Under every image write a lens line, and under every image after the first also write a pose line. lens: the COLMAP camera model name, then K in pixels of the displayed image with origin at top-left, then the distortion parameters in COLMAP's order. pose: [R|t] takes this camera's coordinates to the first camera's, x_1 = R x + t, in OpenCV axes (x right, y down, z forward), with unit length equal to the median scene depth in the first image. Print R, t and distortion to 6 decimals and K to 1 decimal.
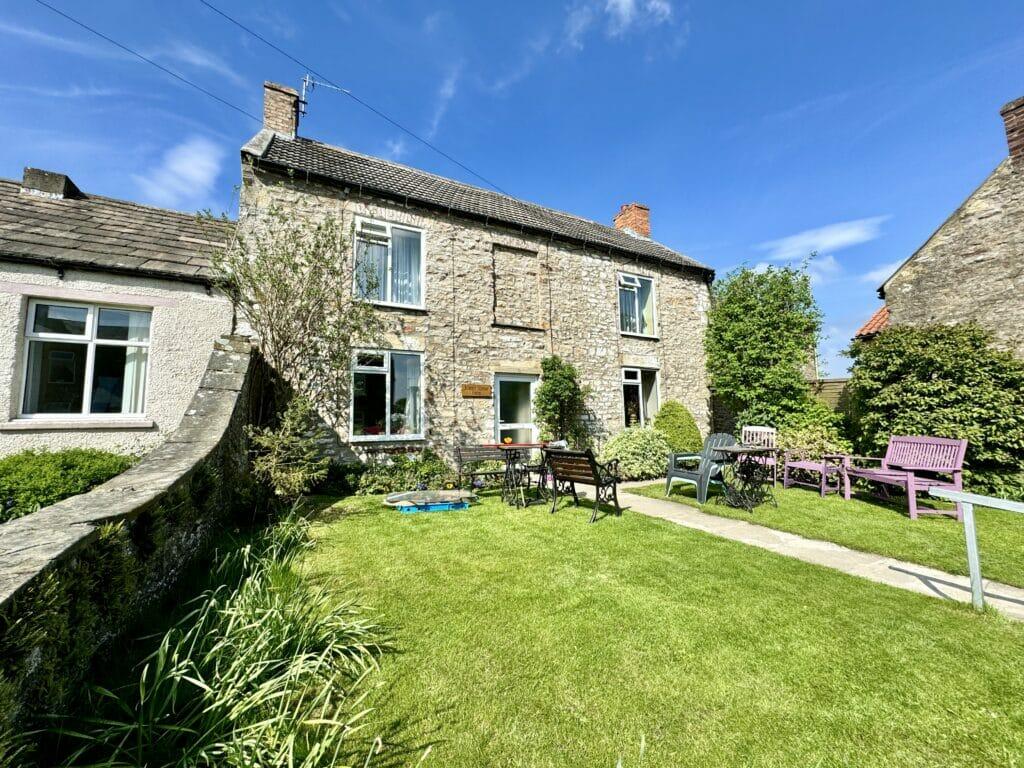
lens RADIAL K [[407.6, 0, 512.0], [0, 407.6, 384.0], [0, 0, 1]] dist [-0.000102, 0.000094]
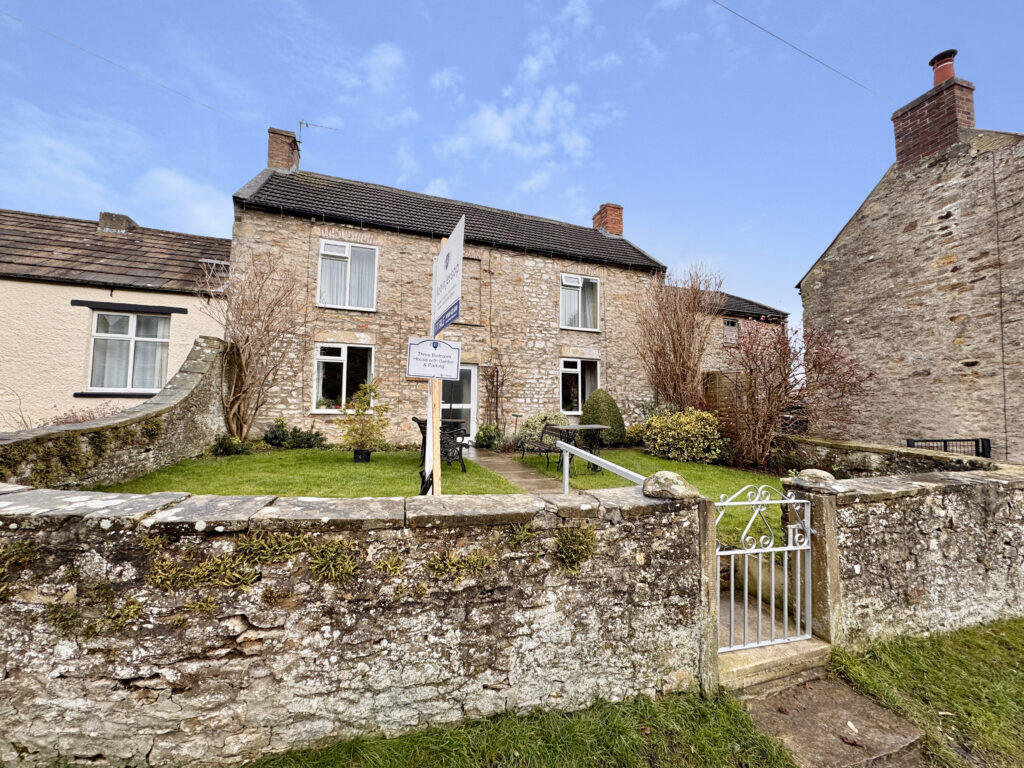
lens RADIAL K [[407.6, 0, 512.0], [0, 407.6, 384.0], [0, 0, 1]] dist [-0.000102, 0.000094]
pose [[0.990502, 0.015926, -0.136575, 0.346552], [-0.011684, 0.999426, 0.031808, -0.002919], [0.137004, -0.029910, 0.990119, -0.177760]]
